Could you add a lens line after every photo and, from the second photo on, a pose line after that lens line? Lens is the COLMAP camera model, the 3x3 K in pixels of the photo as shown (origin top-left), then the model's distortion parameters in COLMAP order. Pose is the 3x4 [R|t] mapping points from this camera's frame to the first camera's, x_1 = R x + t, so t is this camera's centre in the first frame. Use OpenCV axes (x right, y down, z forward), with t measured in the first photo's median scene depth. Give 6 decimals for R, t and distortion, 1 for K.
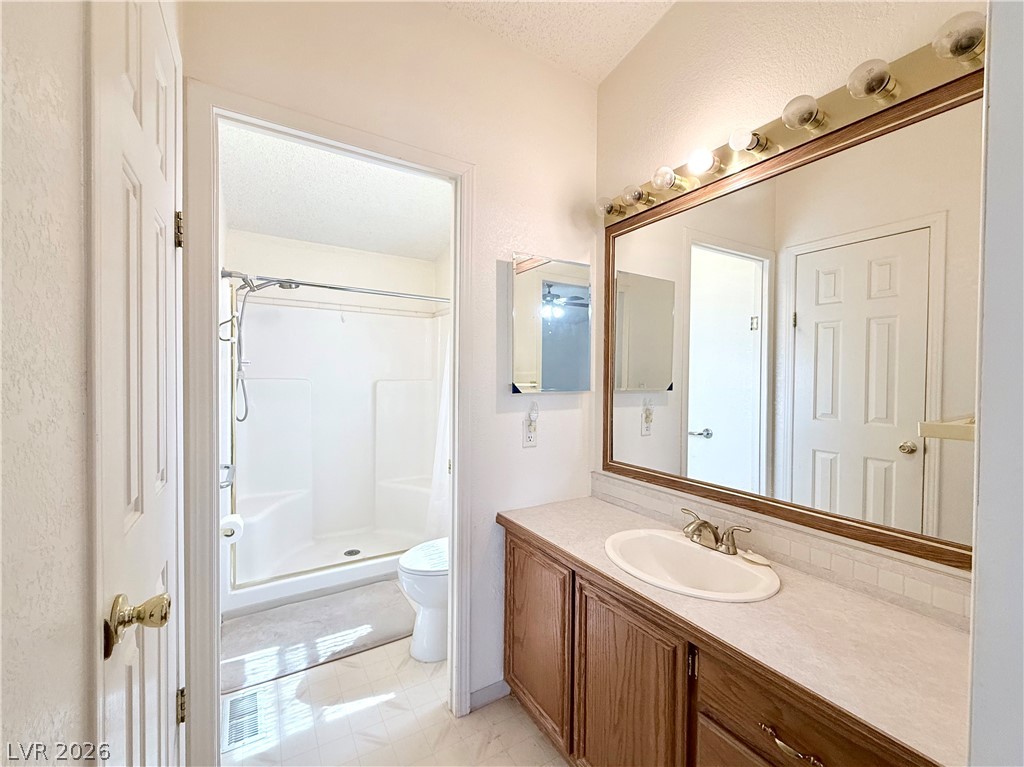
lens RADIAL K [[408.5, 0, 512.0], [0, 408.5, 383.5], [0, 0, 1]] dist [-0.011293, -0.000023]
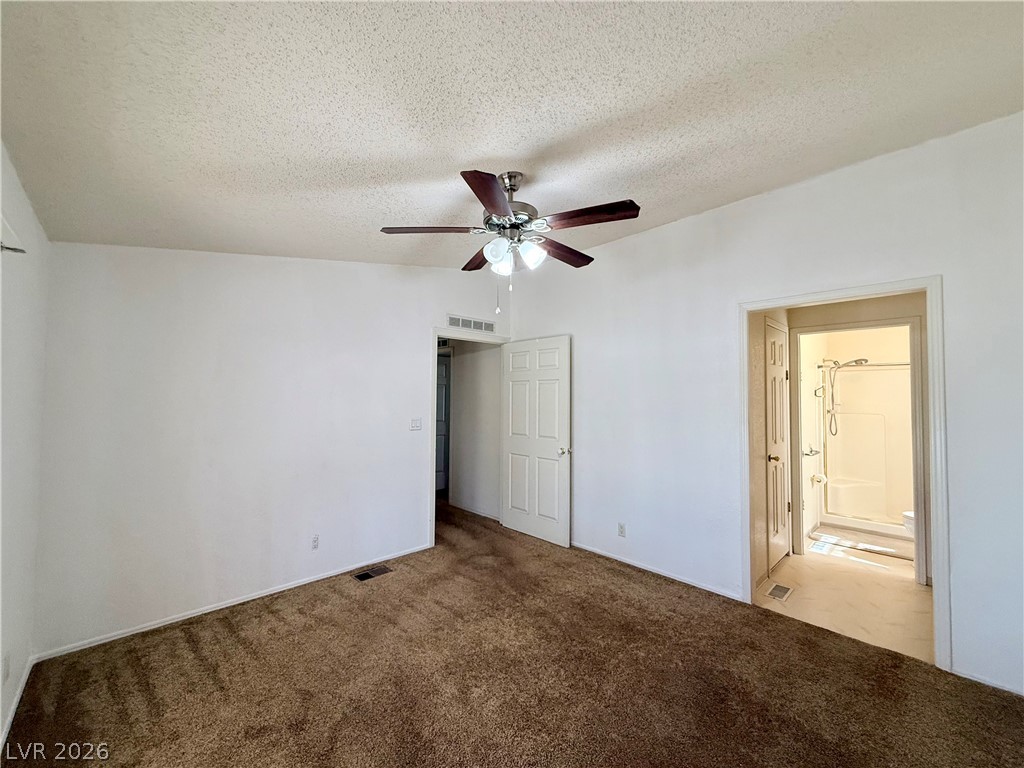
lens RADIAL K [[408.5, 0, 512.0], [0, 408.5, 384.0], [0, 0, 1]] dist [-0.011293, -0.000023]
pose [[0.184761, -0.053715, -0.981314, 1.047583], [-0.020802, 0.998068, -0.058549, -0.014734], [0.982563, 0.031231, 0.183287, -0.954878]]
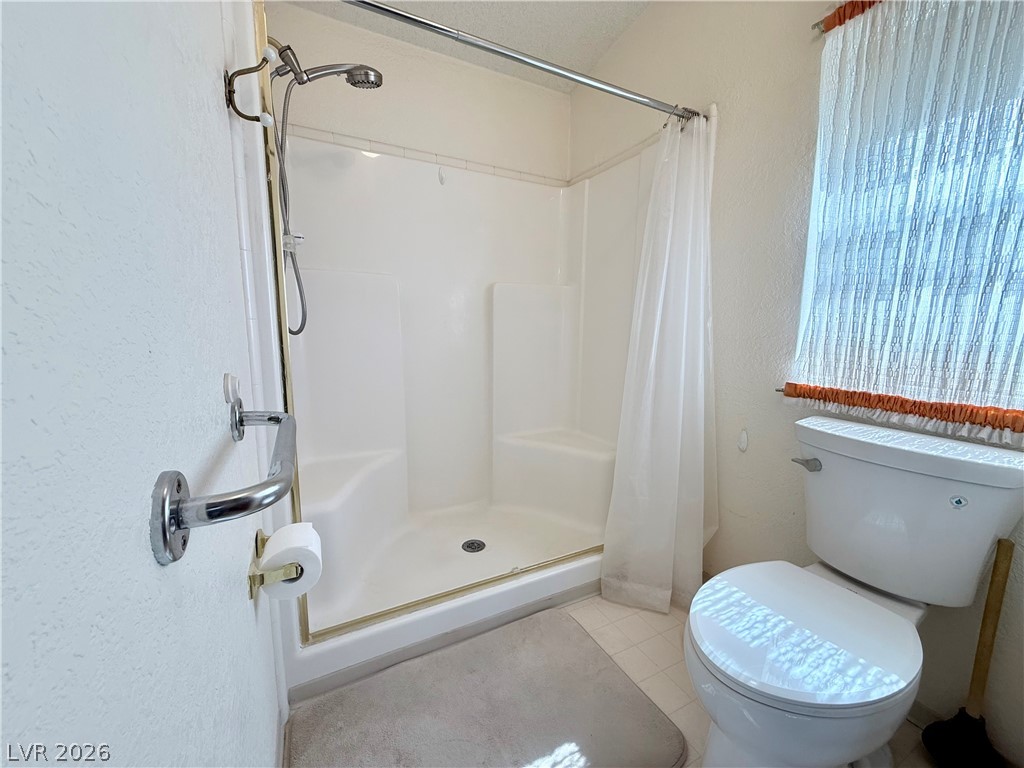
lens RADIAL K [[408.5, 0, 512.0], [0, 408.5, 384.0], [0, 0, 1]] dist [-0.011293, -0.000023]
pose [[0.995862, -0.002501, -0.090840, -0.330228], [0.013686, 0.992347, 0.122718, 0.096035], [0.089838, -0.123453, 0.988275, 0.477972]]
